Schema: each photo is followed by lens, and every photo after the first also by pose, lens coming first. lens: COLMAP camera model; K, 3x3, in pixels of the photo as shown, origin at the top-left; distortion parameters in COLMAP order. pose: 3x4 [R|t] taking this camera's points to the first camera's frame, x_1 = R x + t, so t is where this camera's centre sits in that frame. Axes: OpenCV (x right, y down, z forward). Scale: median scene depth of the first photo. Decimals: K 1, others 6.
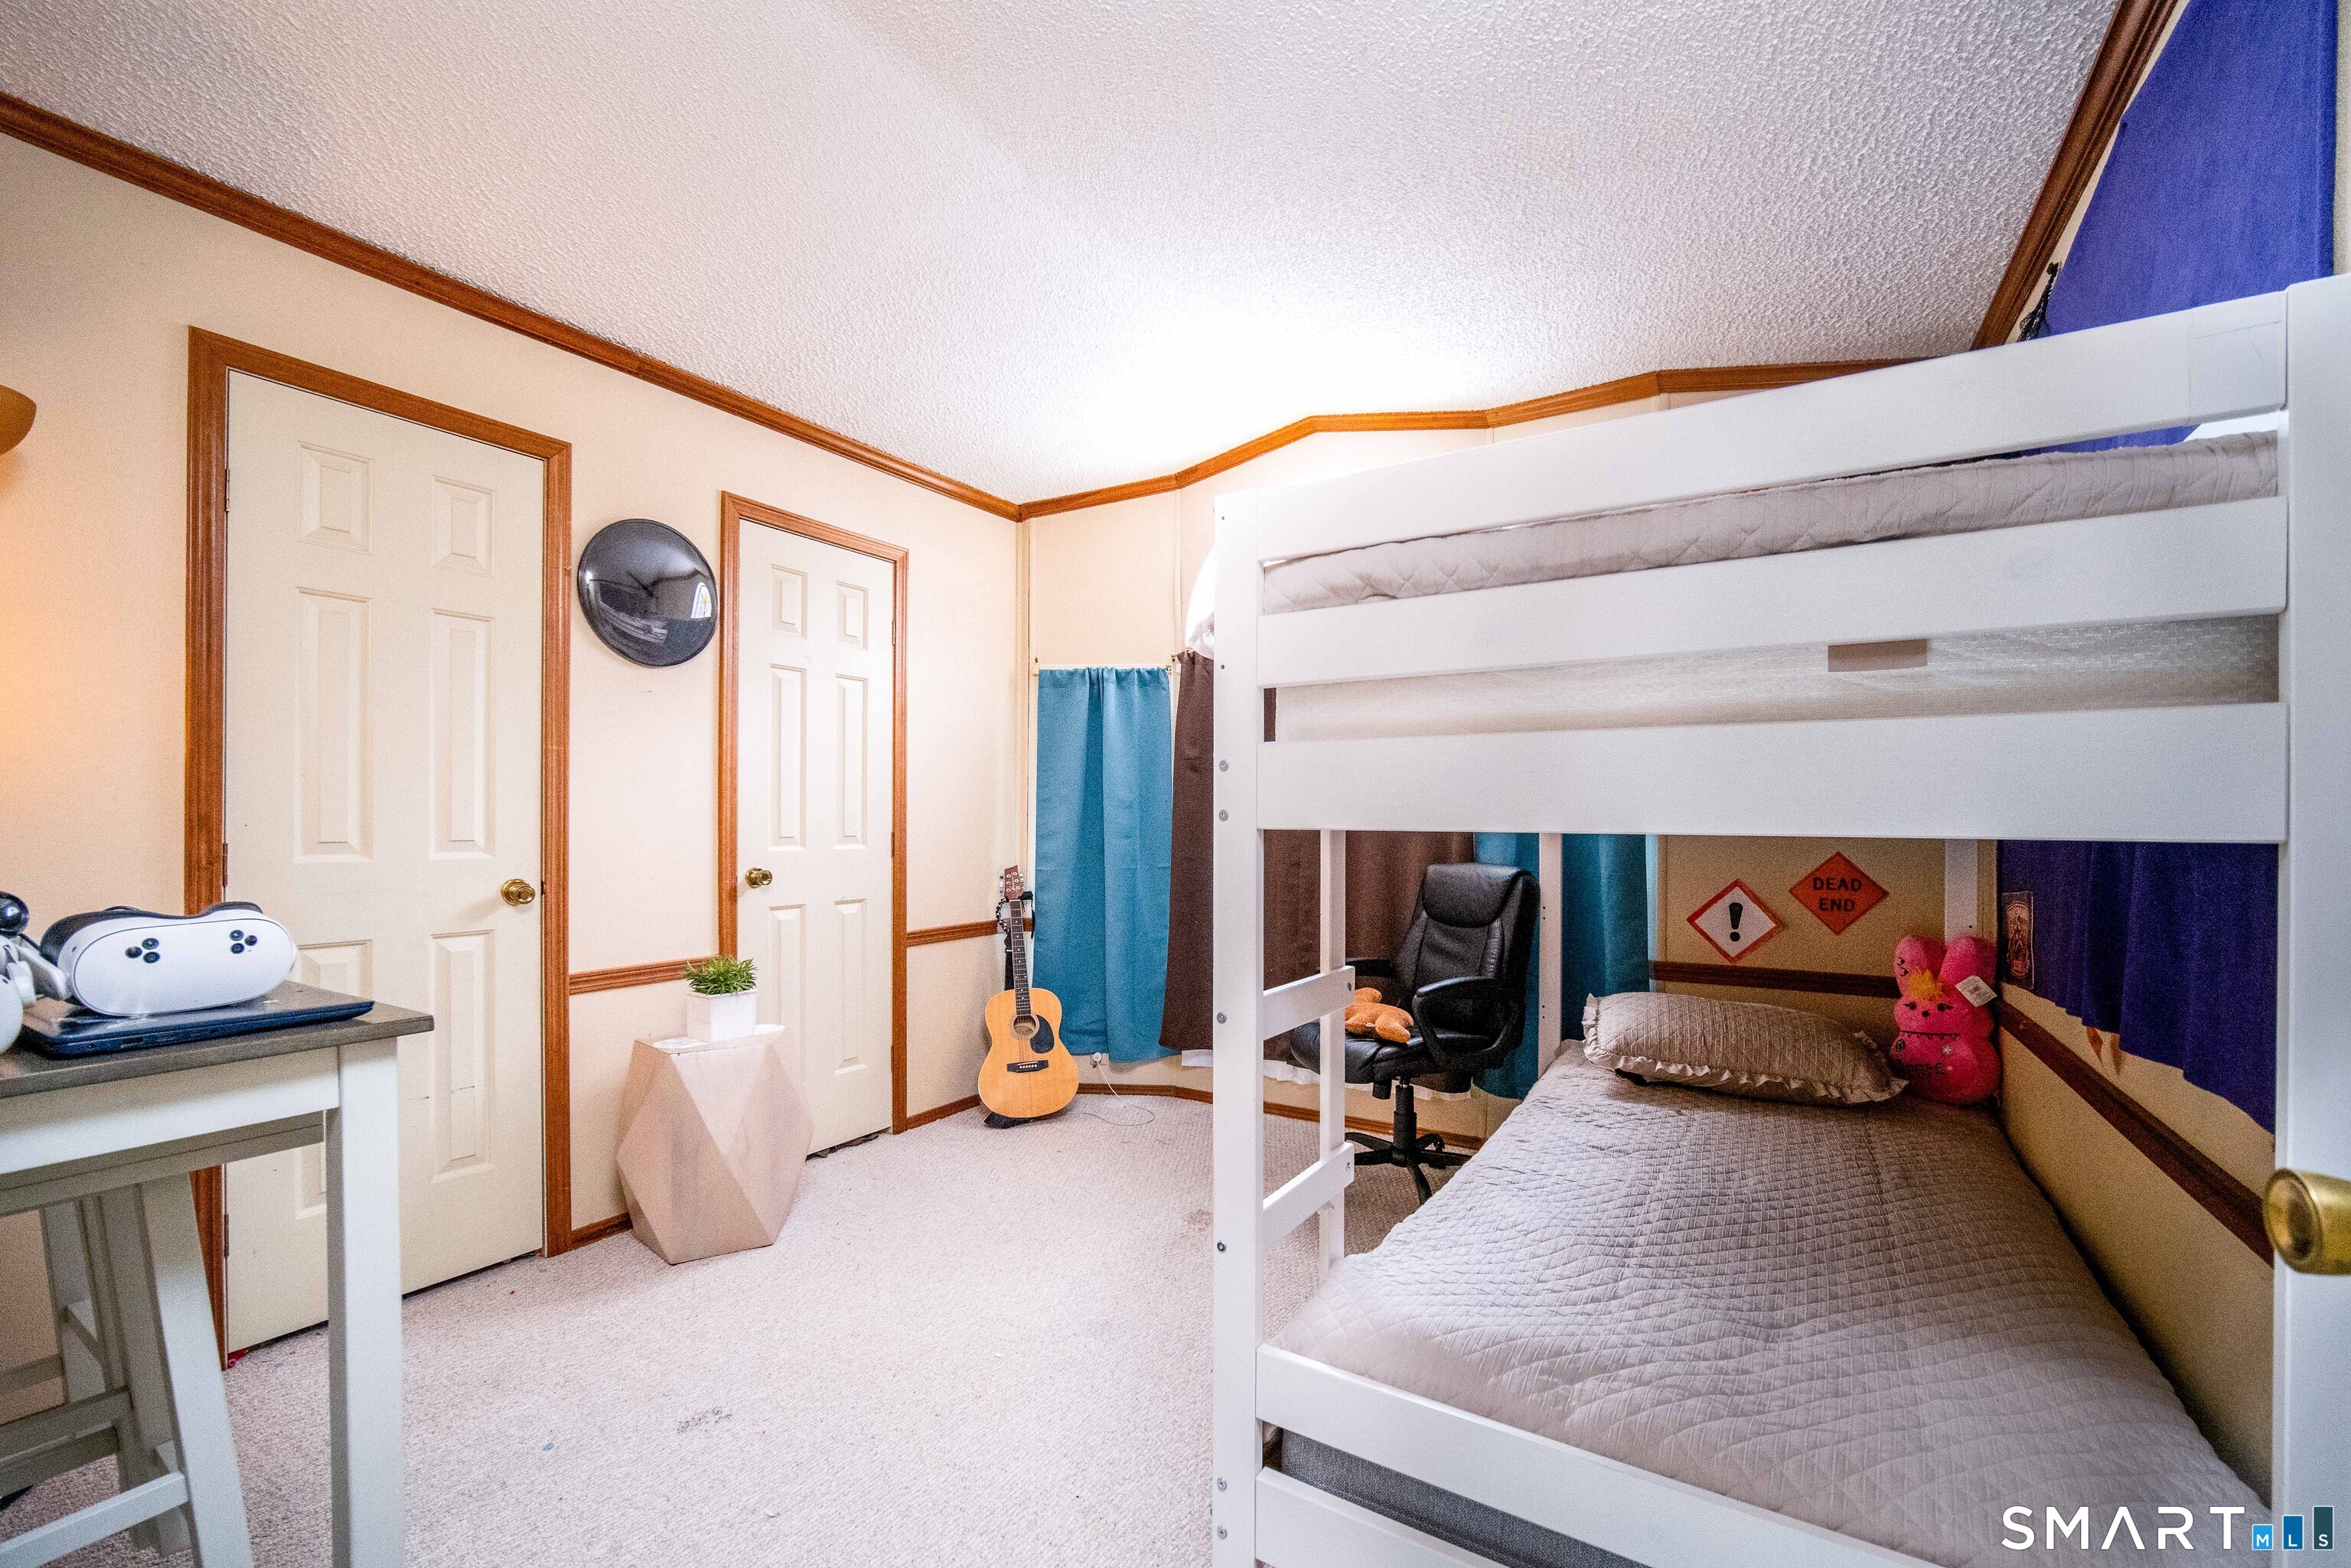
lens RADIAL K [[952.2, 0, 1177.4], [0, 952.2, 822.0], [0, 0, 1]] dist [-0.025368, -0.000111]
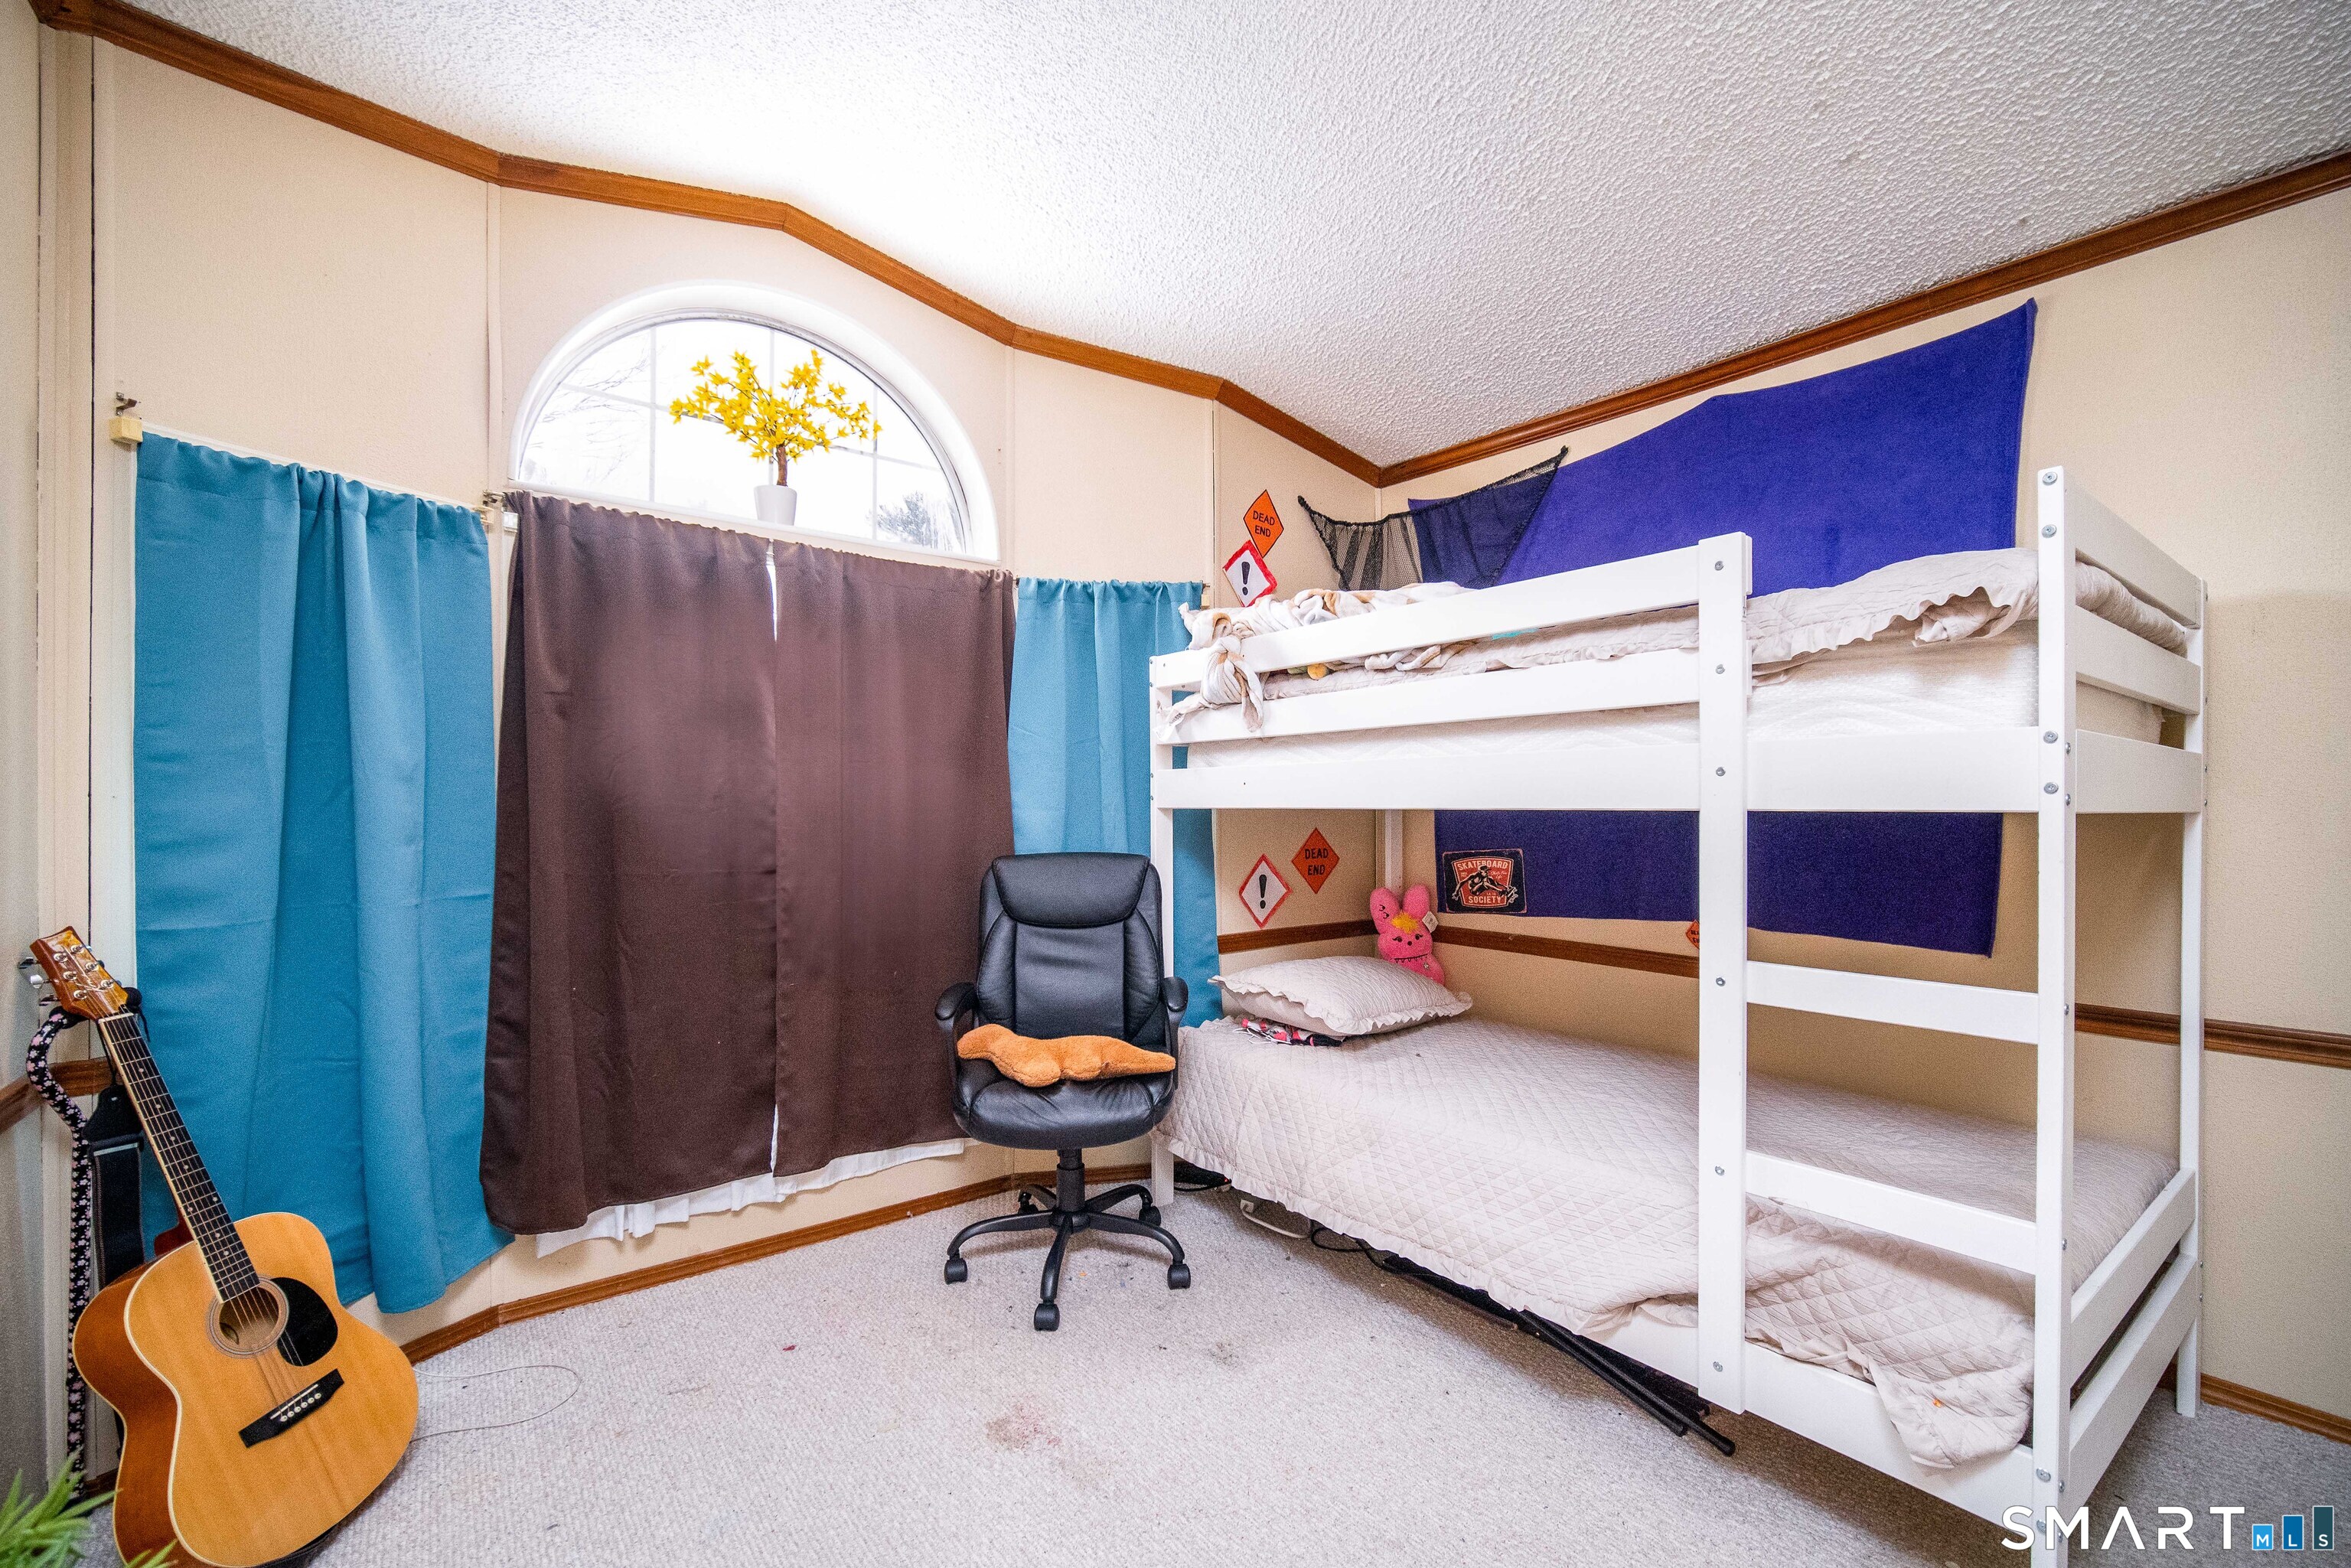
lens RADIAL K [[997.6, 0, 1177.5], [0, 997.6, 802.2], [0, 0, 1]] dist [-0.011007, -0.000094]
pose [[0.350682, 0.001320, 0.936494, -0.562655], [0.007830, 0.999960, -0.004341, 0.002066], [-0.936462, 0.008855, 0.350658, 0.660564]]
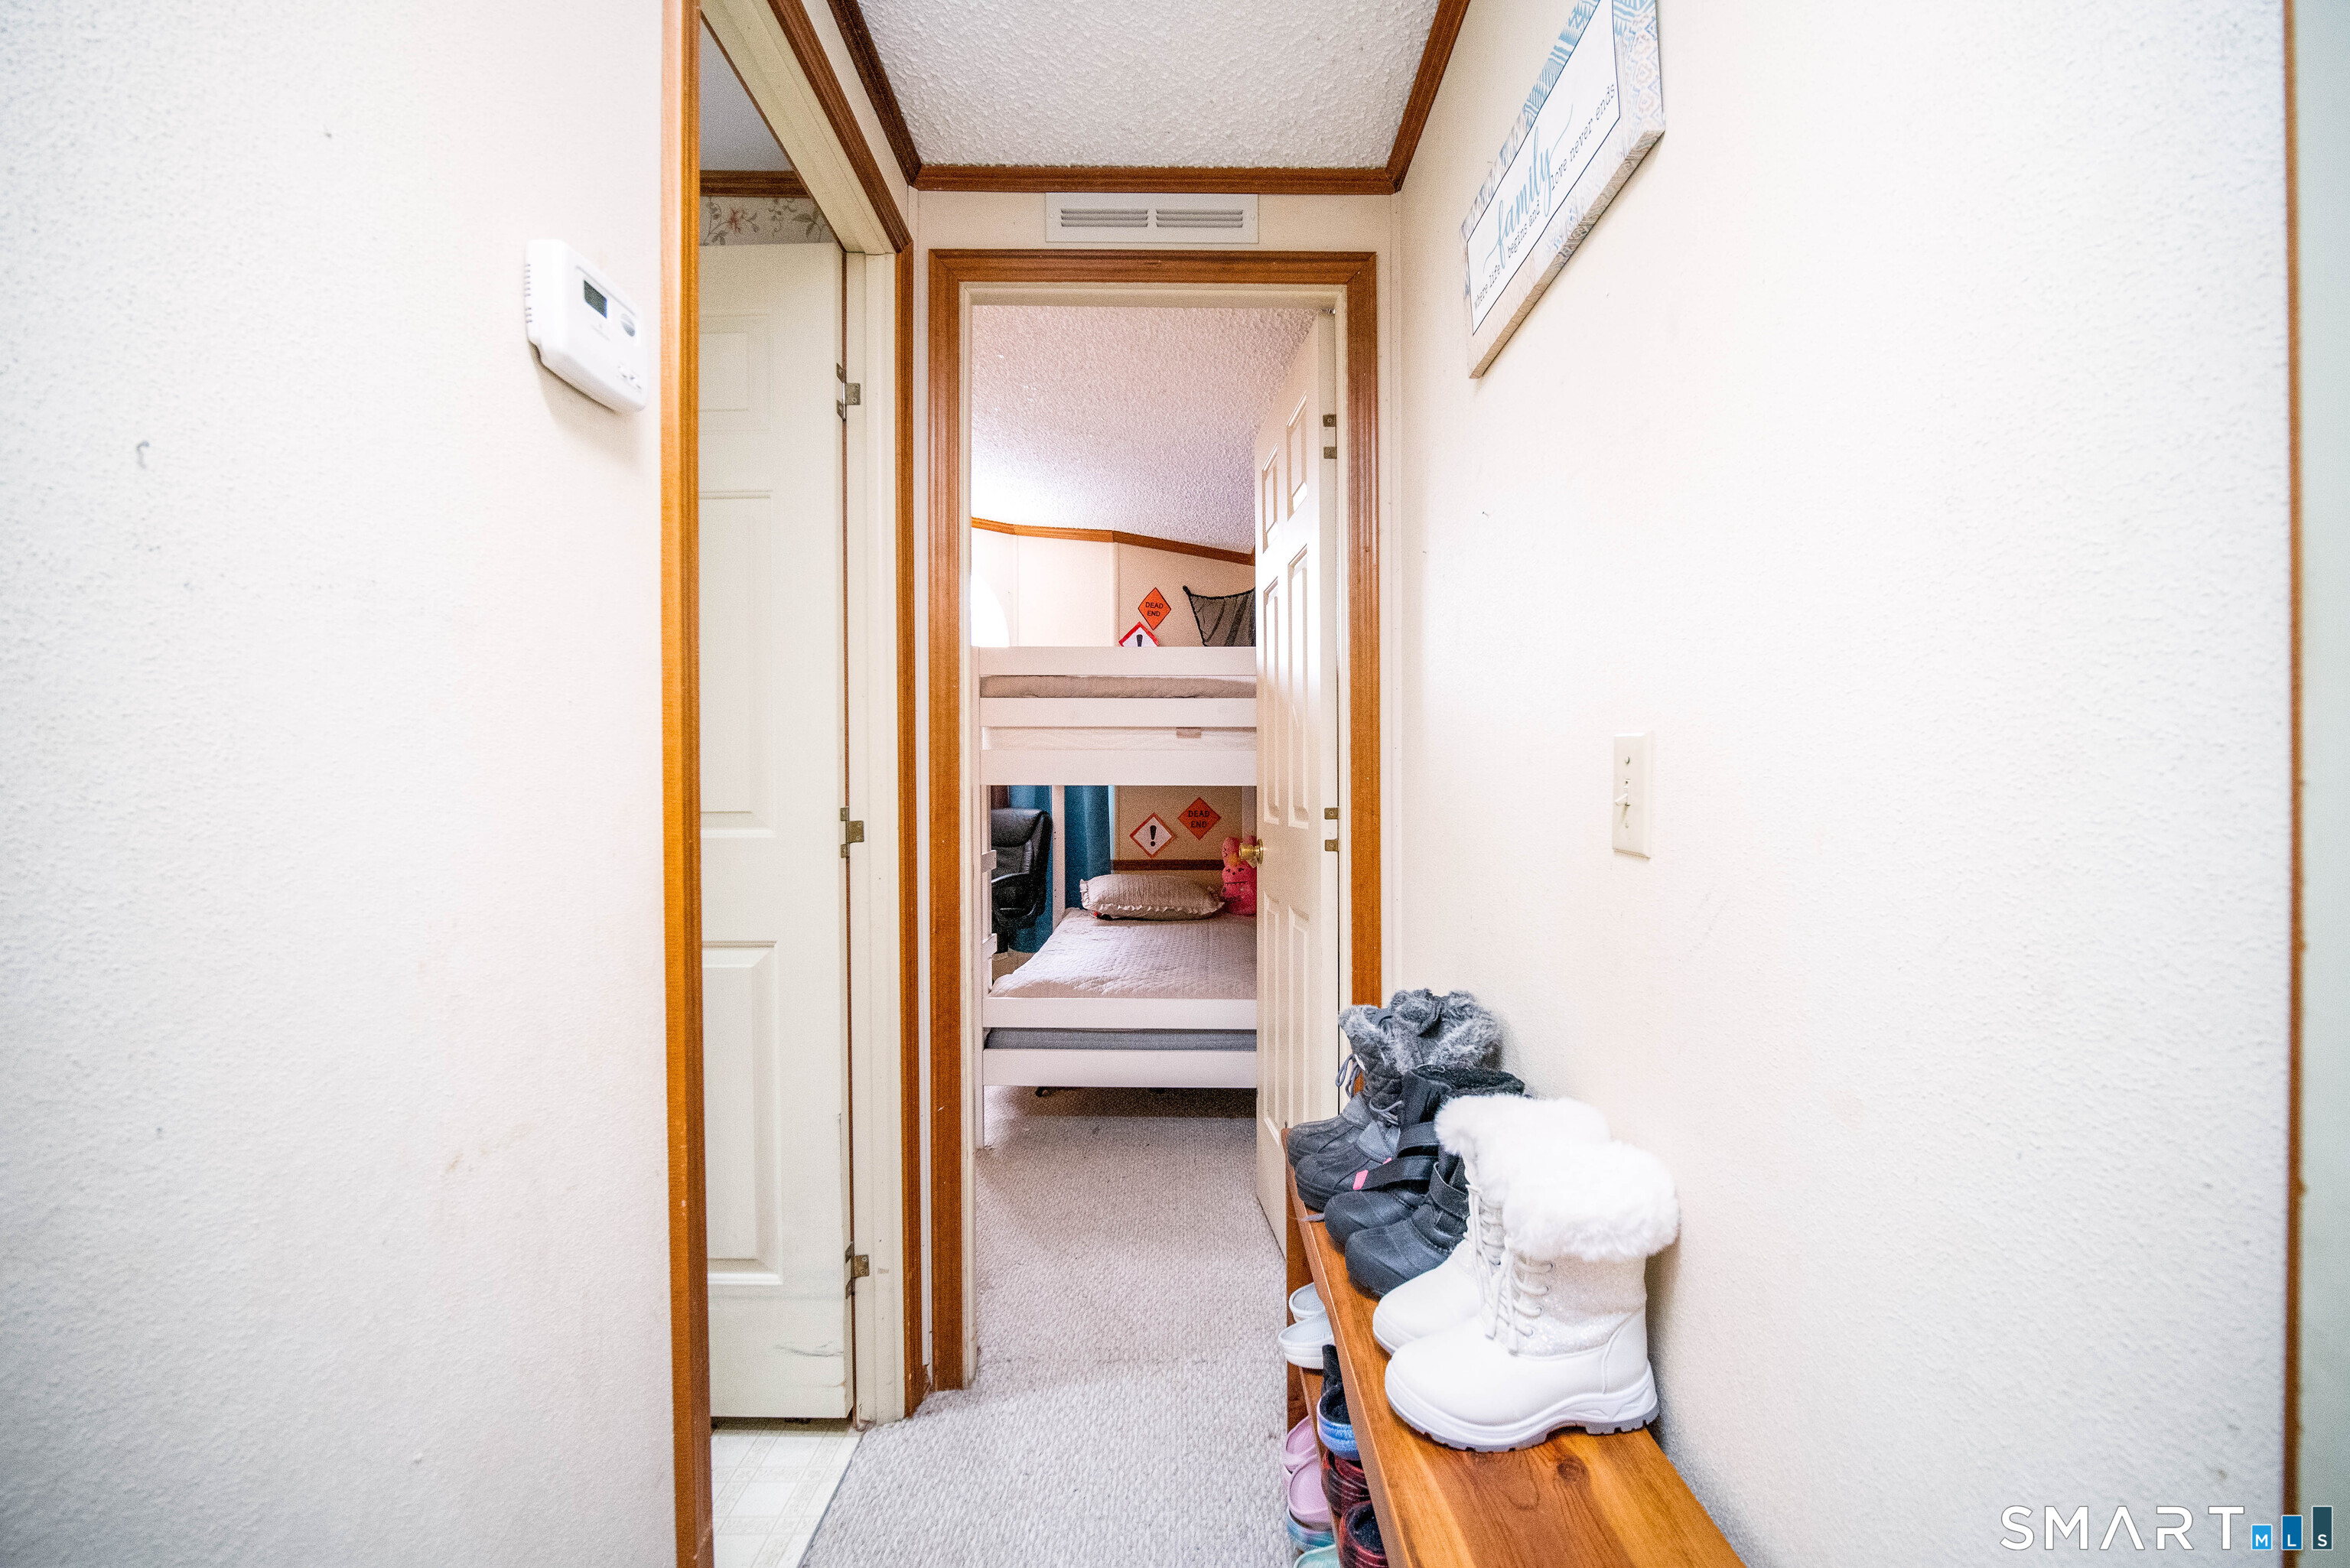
lens RADIAL K [[950.7, 0, 1184.5], [0, 950.7, 776.3], [0, 0, 1]] dist [-0.013009, -0.000326]
pose [[0.844651, -0.002024, 0.535314, -0.347962], [0.006040, 0.999965, -0.005750, 0.000164], [-0.535284, 0.008090, 0.844633, -0.598156]]
